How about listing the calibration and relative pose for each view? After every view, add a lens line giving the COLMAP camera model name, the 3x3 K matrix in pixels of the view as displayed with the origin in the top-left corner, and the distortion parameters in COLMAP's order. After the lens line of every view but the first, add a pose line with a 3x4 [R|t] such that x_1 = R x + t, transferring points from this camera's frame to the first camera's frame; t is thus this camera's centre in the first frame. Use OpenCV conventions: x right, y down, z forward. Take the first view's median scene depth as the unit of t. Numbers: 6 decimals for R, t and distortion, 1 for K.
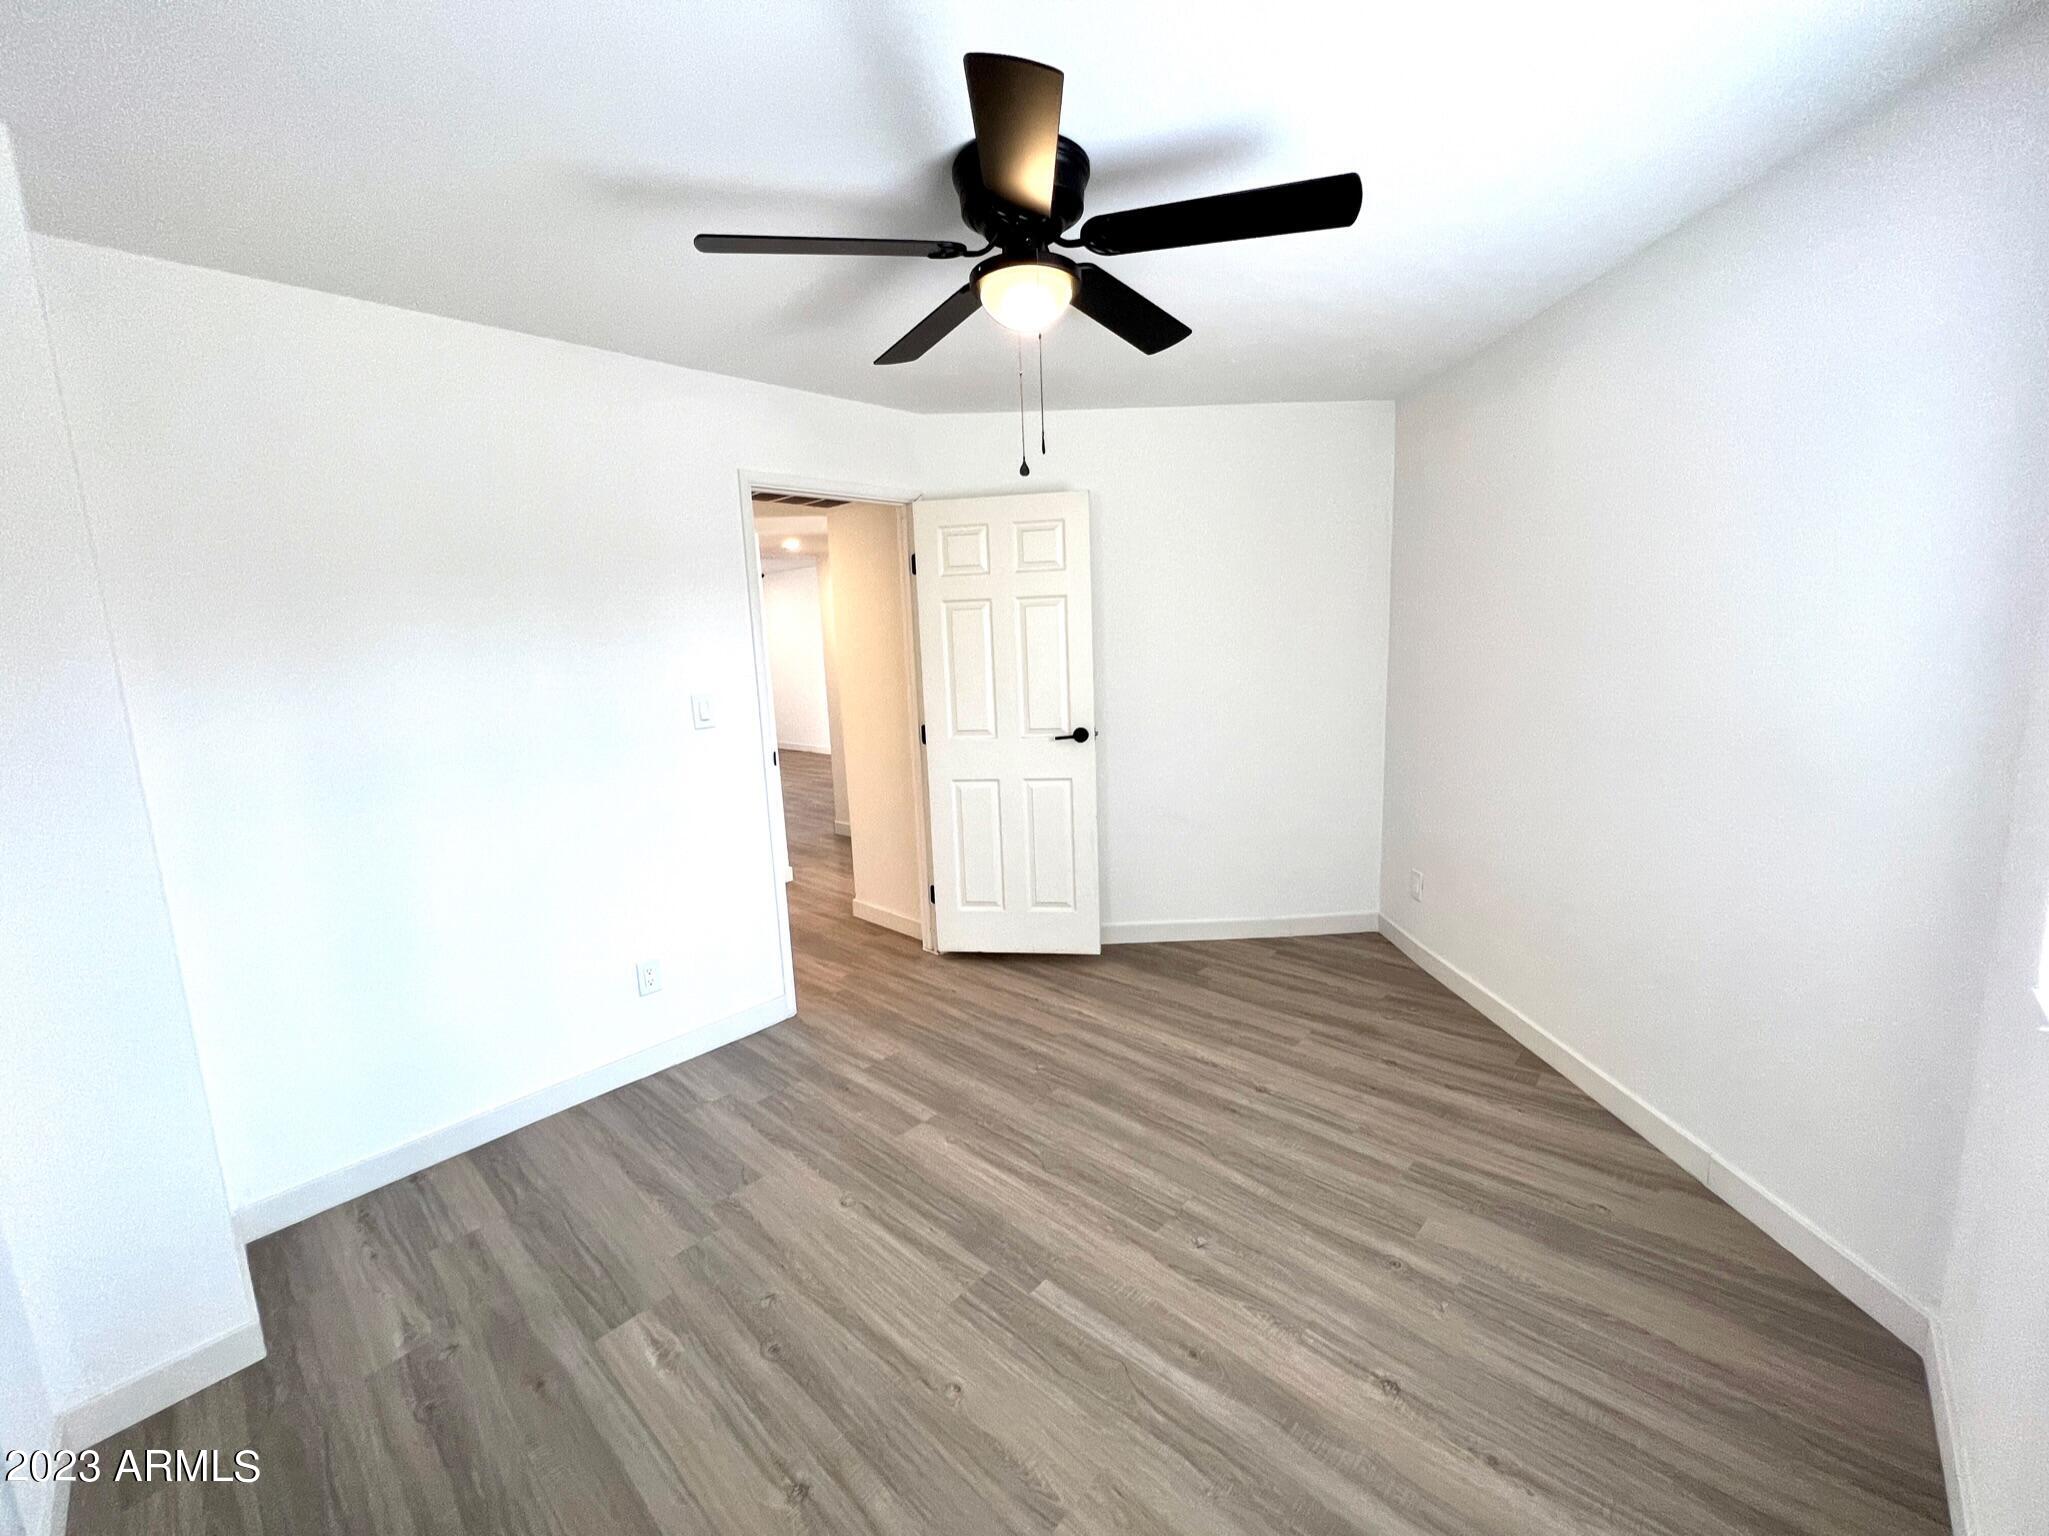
lens RADIAL K [[821.7, 0, 1018.0], [0, 821.7, 763.8], [0, 0, 1]] dist [-0.001888, 0.000776]
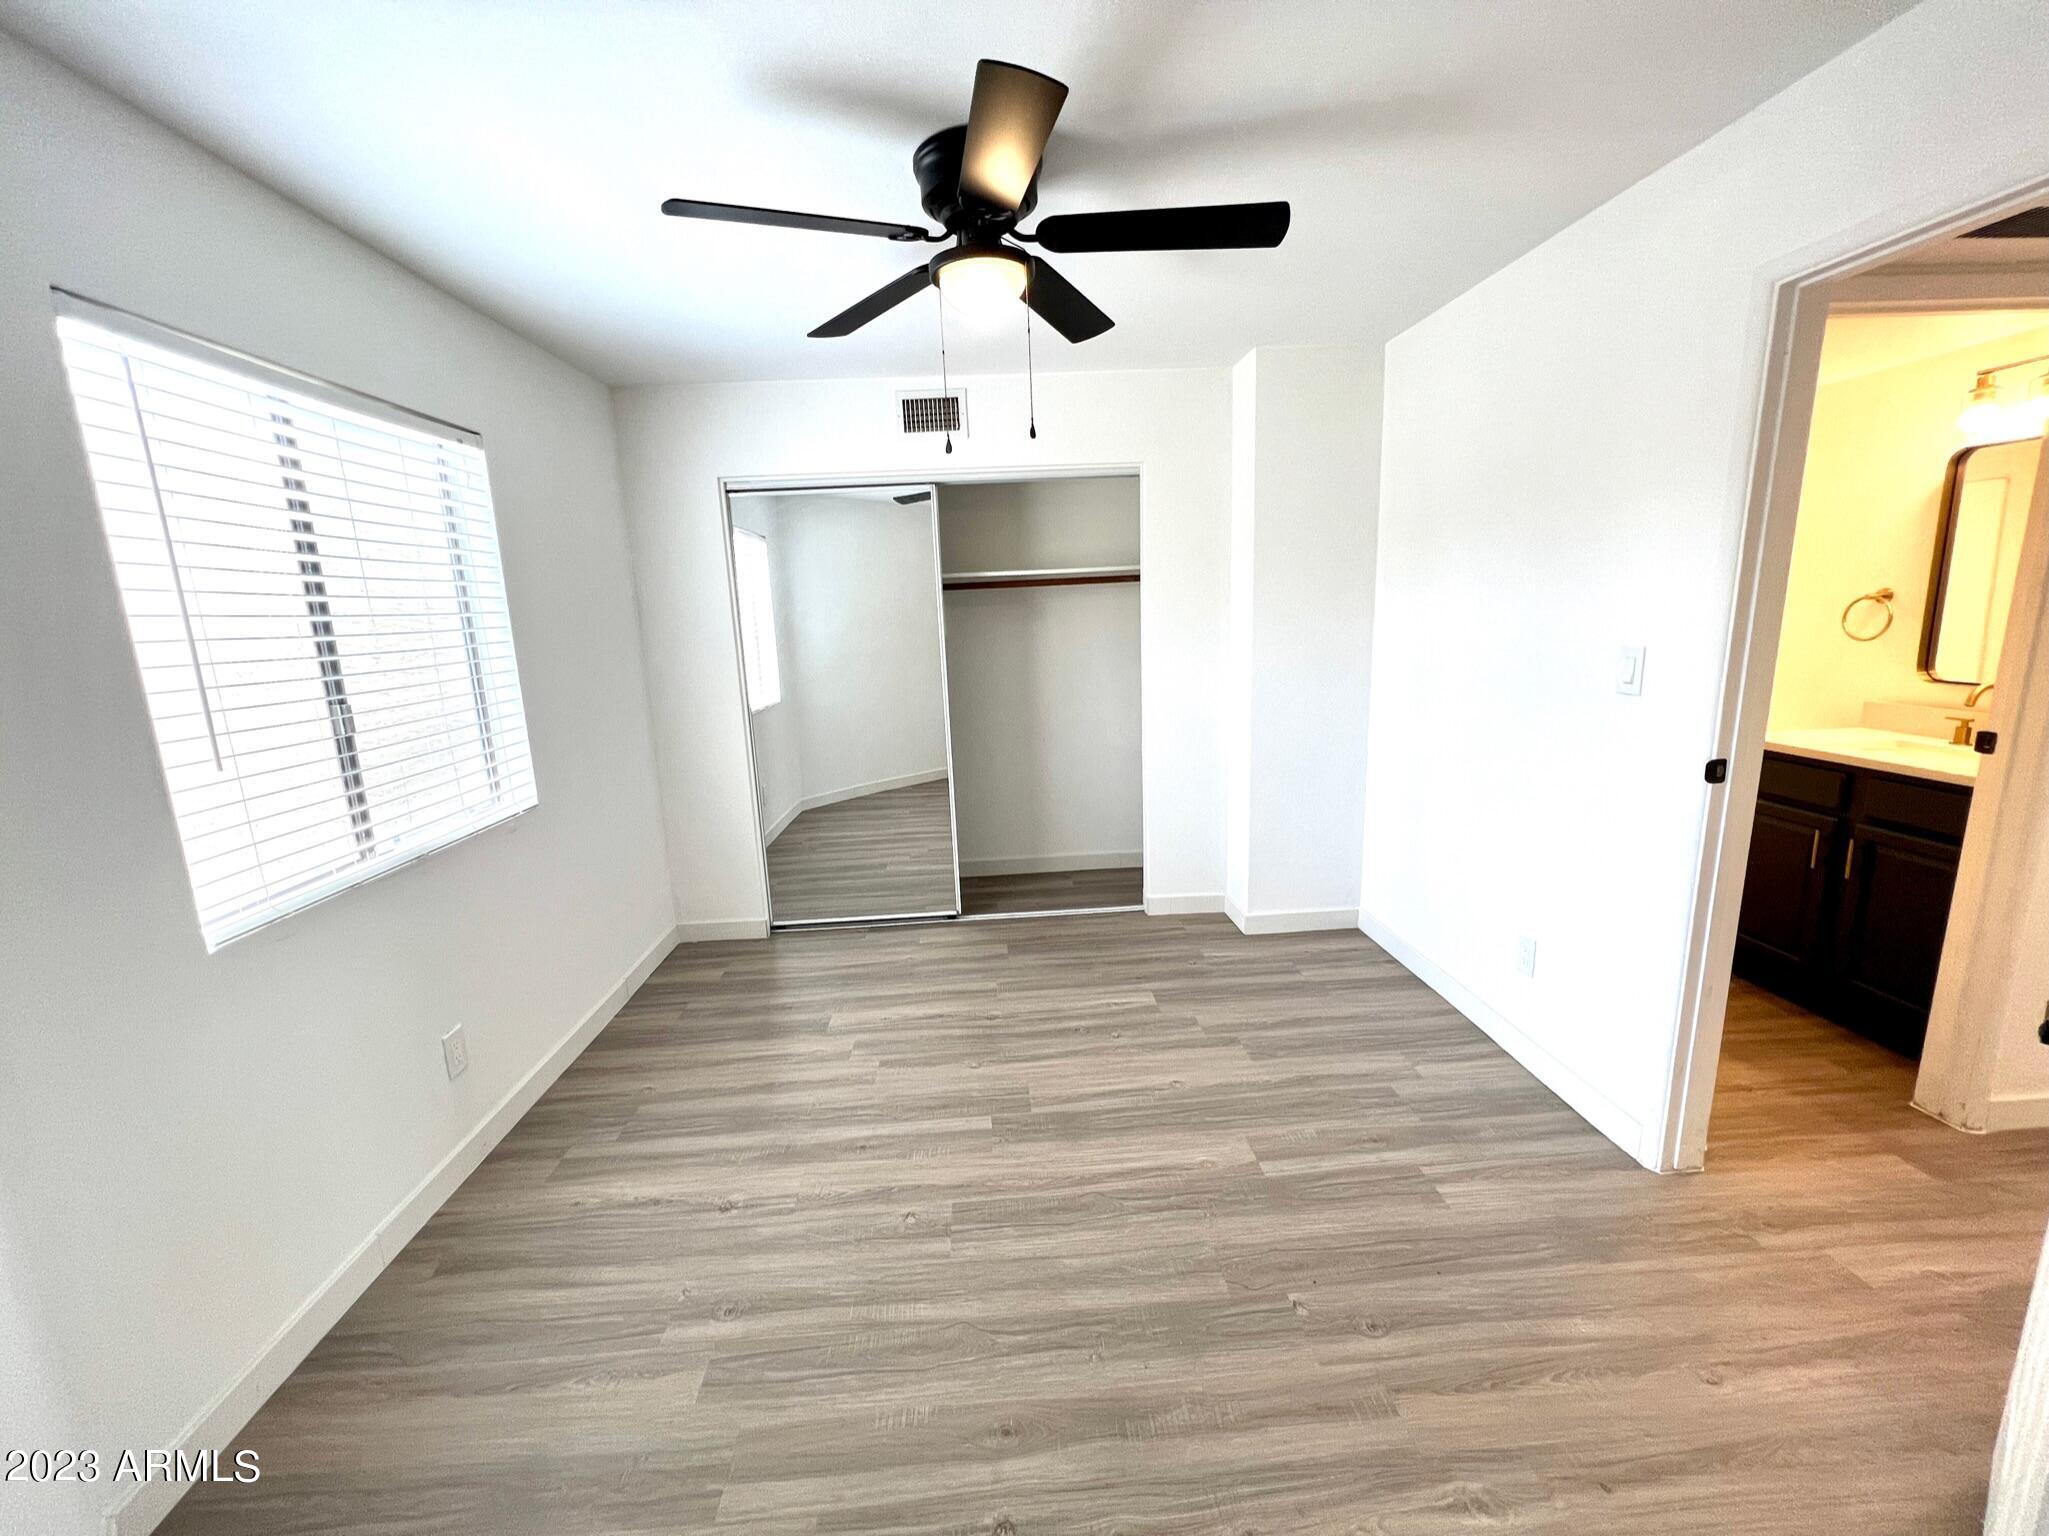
lens RADIAL K [[821.7, 0, 1018.0], [0, 821.7, 763.8], [0, 0, 1]] dist [-0.001888, 0.000776]
pose [[-0.686882, 0.207889, -0.696402, 0.695093], [-0.044408, 0.944420, 0.325728, -0.275189], [0.725411, 0.254663, -0.639473, 1.543523]]
